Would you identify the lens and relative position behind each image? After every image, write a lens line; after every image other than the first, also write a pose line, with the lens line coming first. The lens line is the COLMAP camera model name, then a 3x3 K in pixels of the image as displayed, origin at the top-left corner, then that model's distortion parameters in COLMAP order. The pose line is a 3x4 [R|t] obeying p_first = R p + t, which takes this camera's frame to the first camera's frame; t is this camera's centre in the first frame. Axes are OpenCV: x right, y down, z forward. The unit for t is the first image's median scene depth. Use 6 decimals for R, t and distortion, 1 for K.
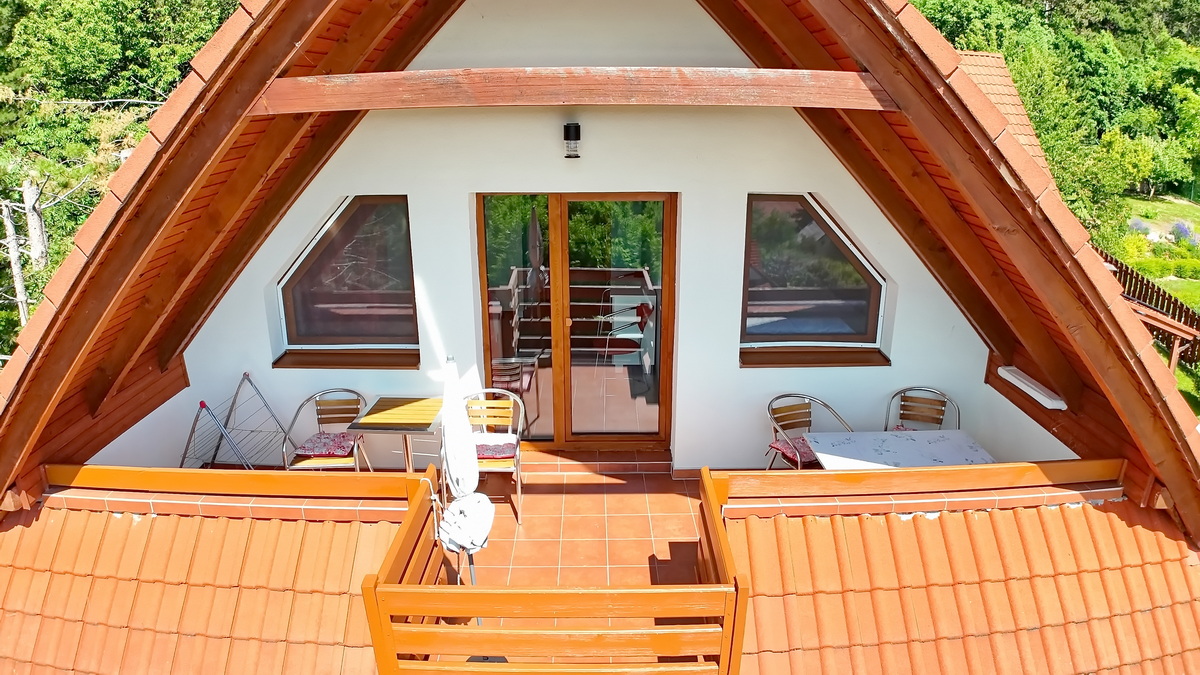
lens RADIAL K [[737.2, 0, 600.0], [0, 737.2, 337.5], [0, 0, 1]] dist [-0.183633, 0.021168]
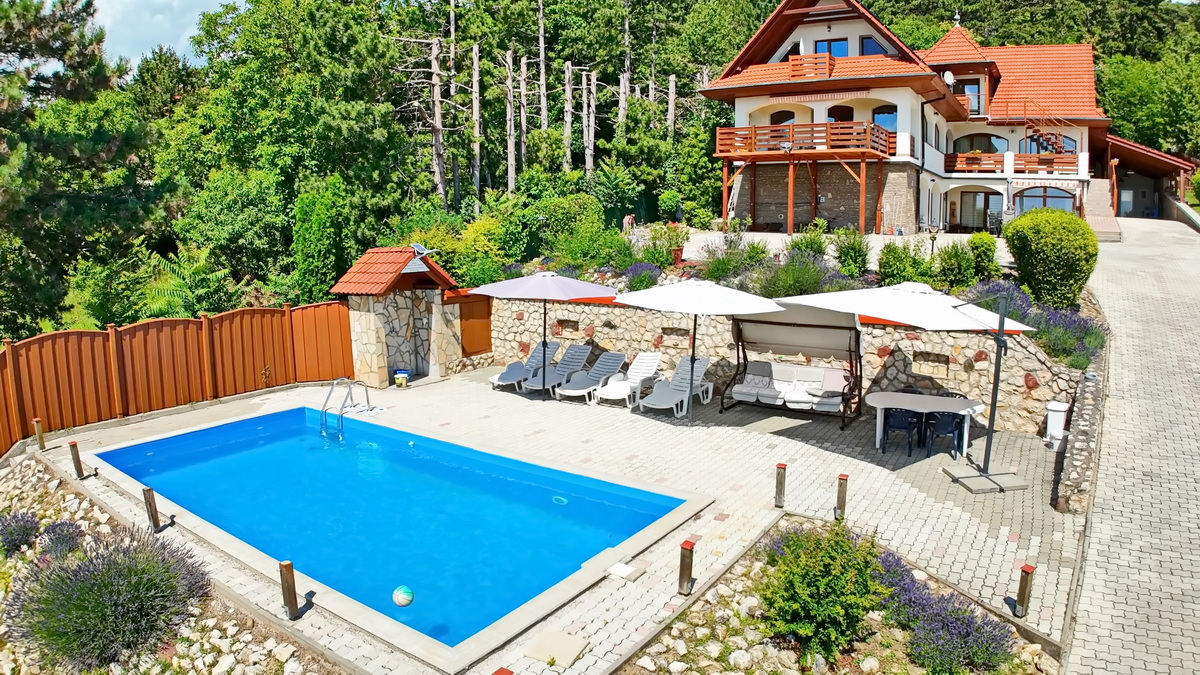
lens RADIAL K [[737.2, 0, 600.0], [0, 737.2, 337.5], [0, 0, 1]] dist [-0.183633, 0.021168]
pose [[0.824557, 0.090364, -0.558516, 0.452340], [-0.172938, 0.980171, -0.096731, 0.763200], [0.538700, 0.176349, 0.823834, -1.057824]]
